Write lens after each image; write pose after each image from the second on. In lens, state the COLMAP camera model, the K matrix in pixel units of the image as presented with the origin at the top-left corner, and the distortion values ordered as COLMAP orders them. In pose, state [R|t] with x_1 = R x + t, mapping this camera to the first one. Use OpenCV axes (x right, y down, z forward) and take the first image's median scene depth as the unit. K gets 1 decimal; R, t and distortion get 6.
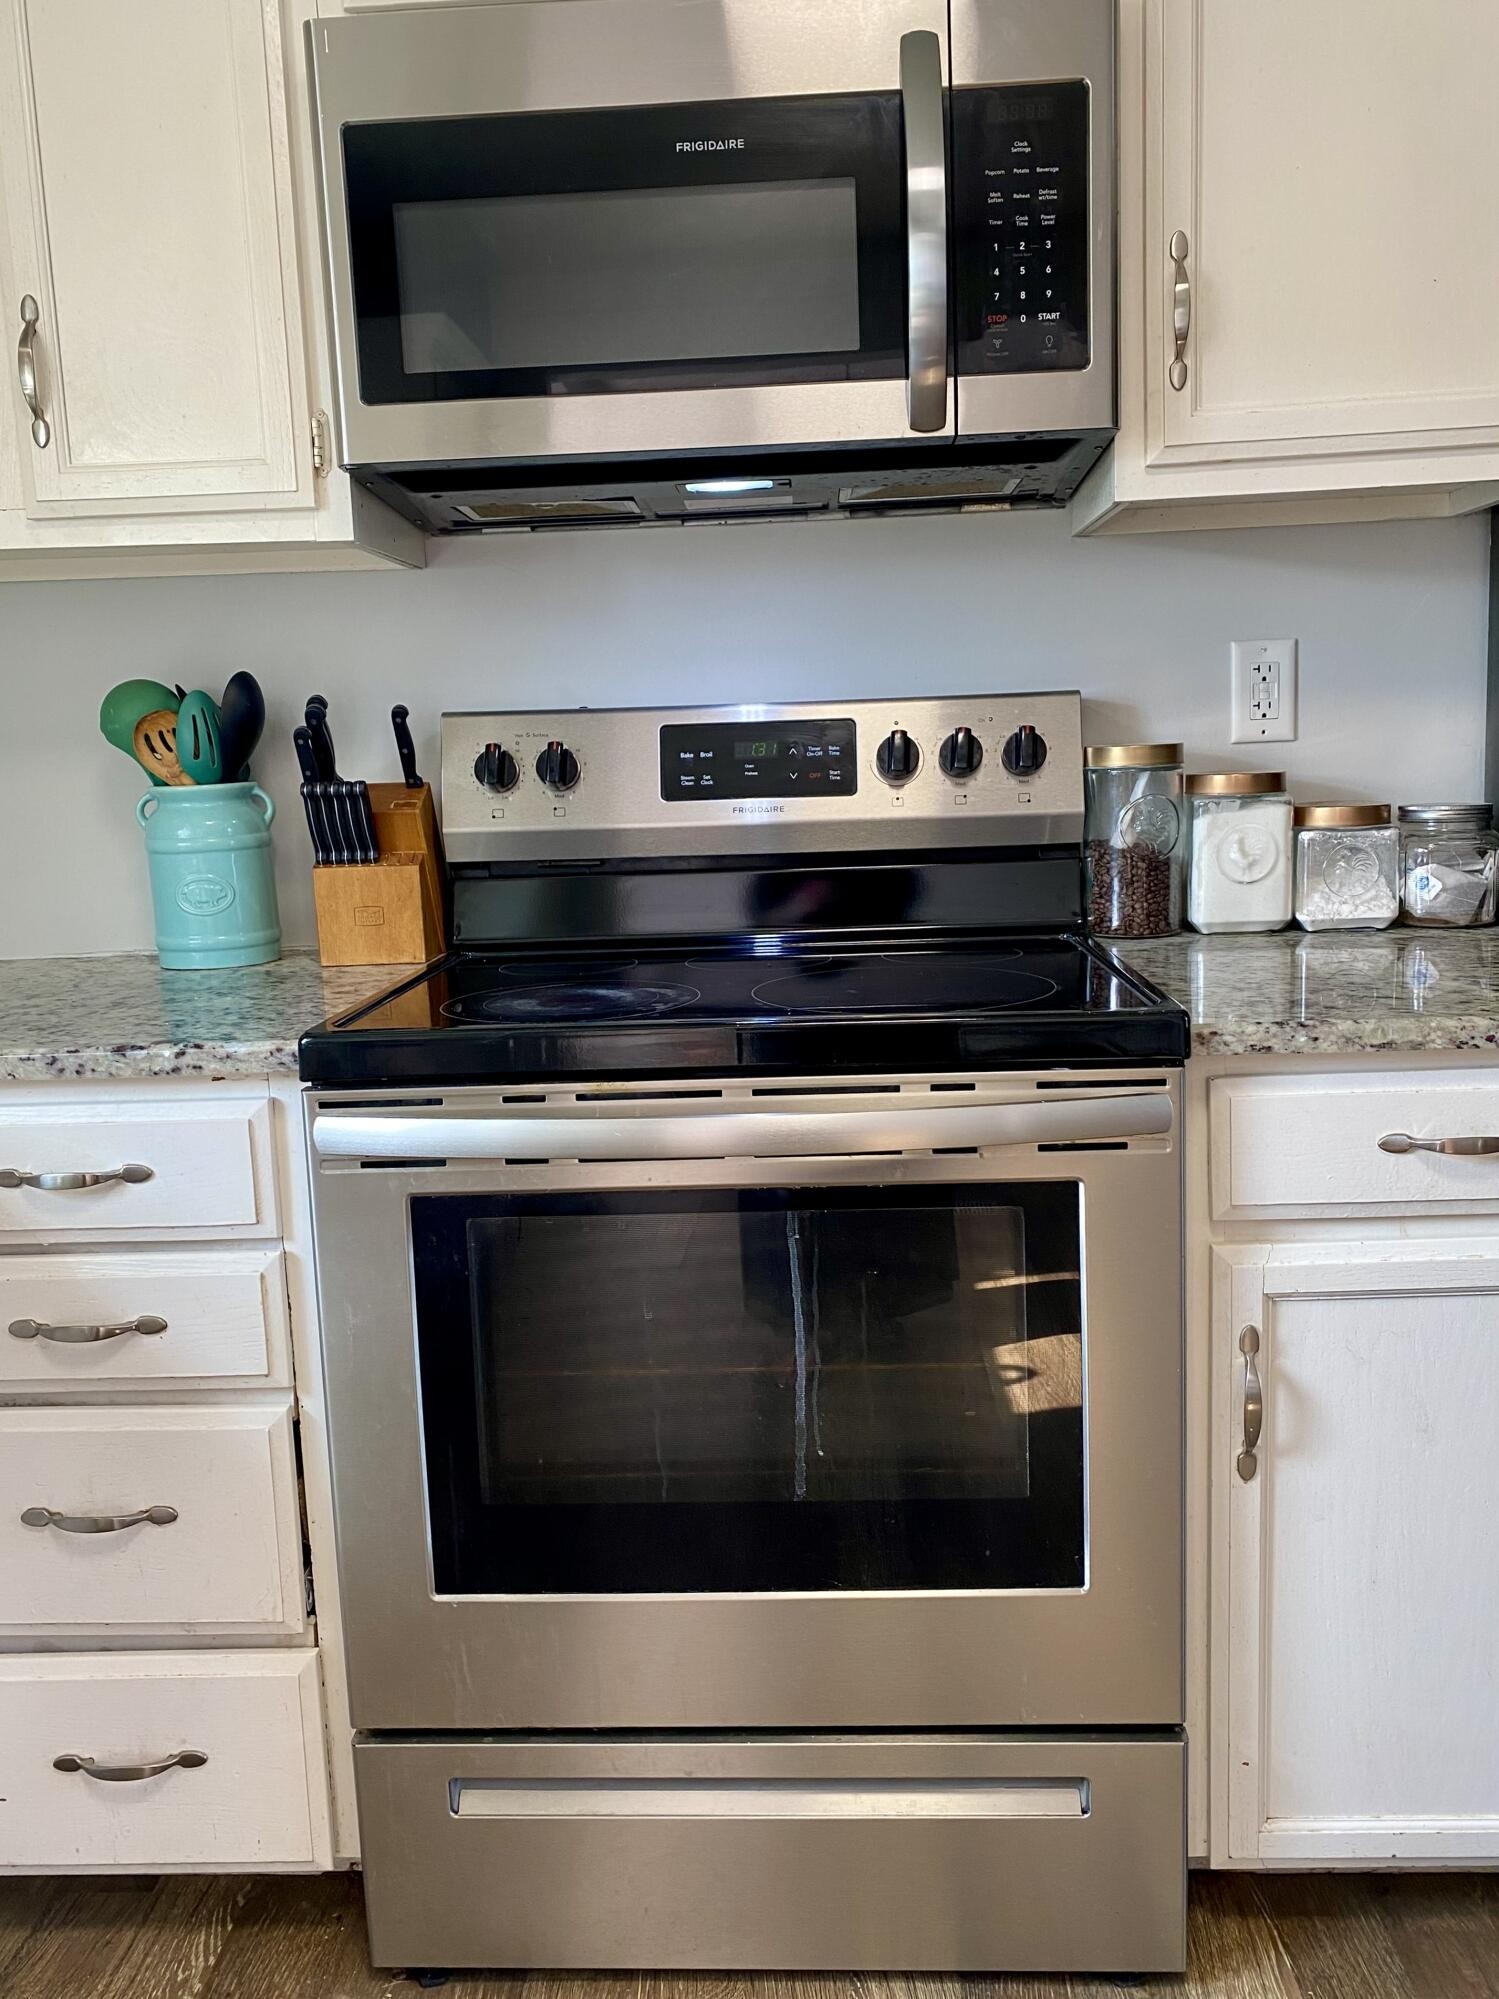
lens RADIAL K [[1510.5, 0, 747.9], [0, 1510.5, 992.1], [0, 0, 1]] dist [0.020280, -0.004453]
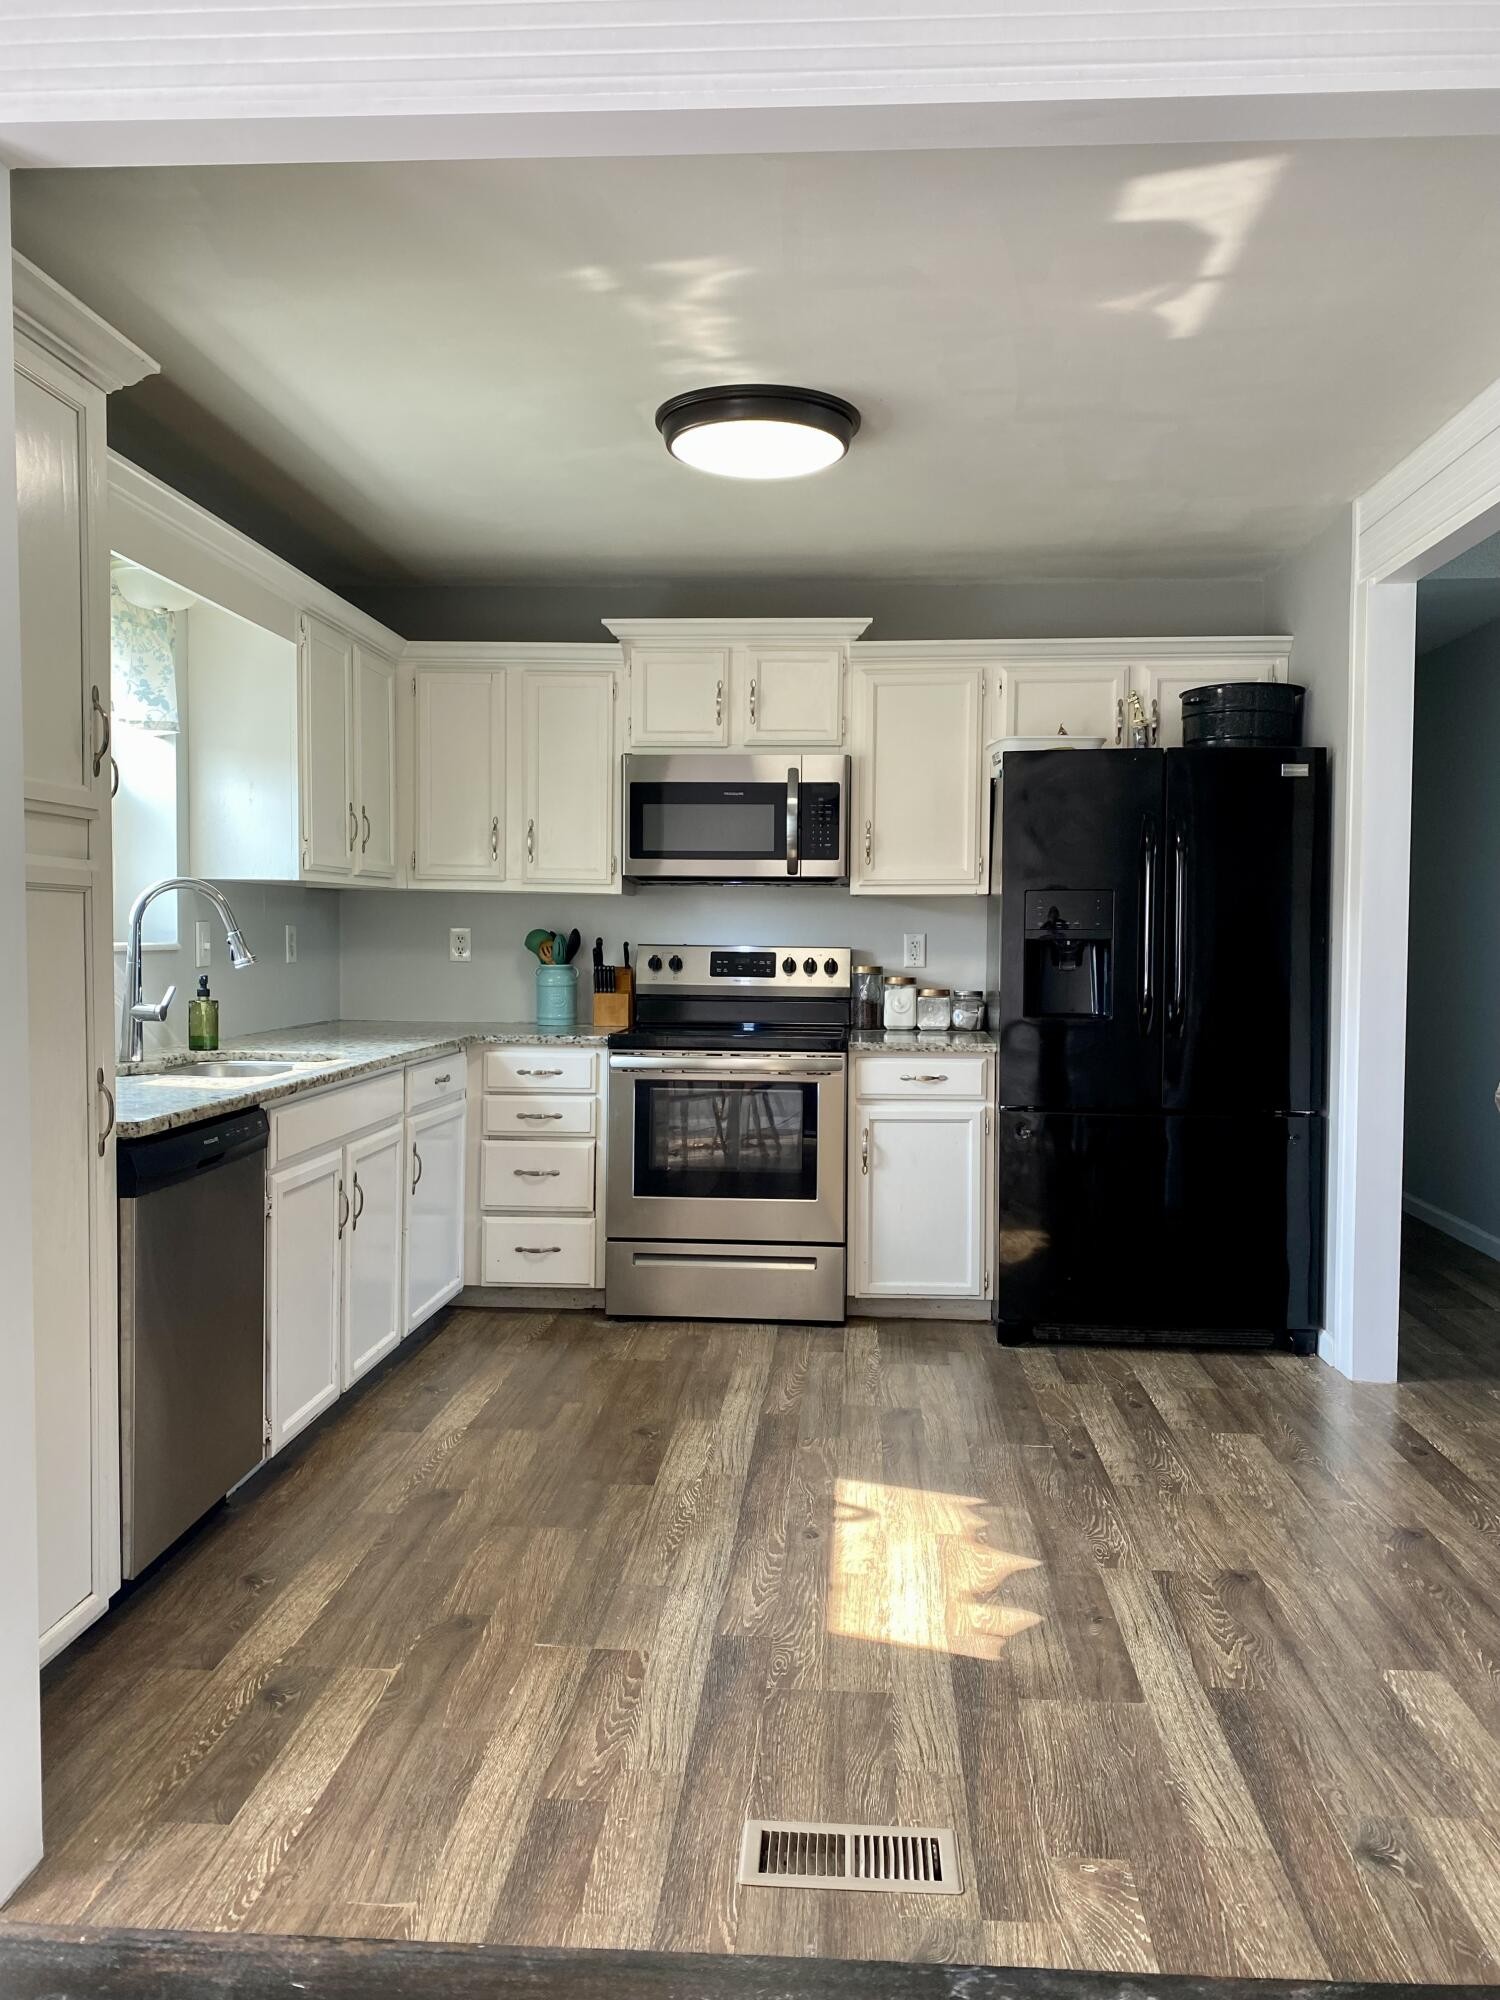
lens RADIAL K [[1511.2, 0, 748.4], [0, 1511.2, 992.6], [0, 0, 1]] dist [0.020280, -0.004453]
pose [[0.998426, 0.048430, -0.028292, 0.108023], [-0.051527, 0.991244, -0.121578, 0.271161], [0.022156, 0.122844, 0.992179, -2.012381]]
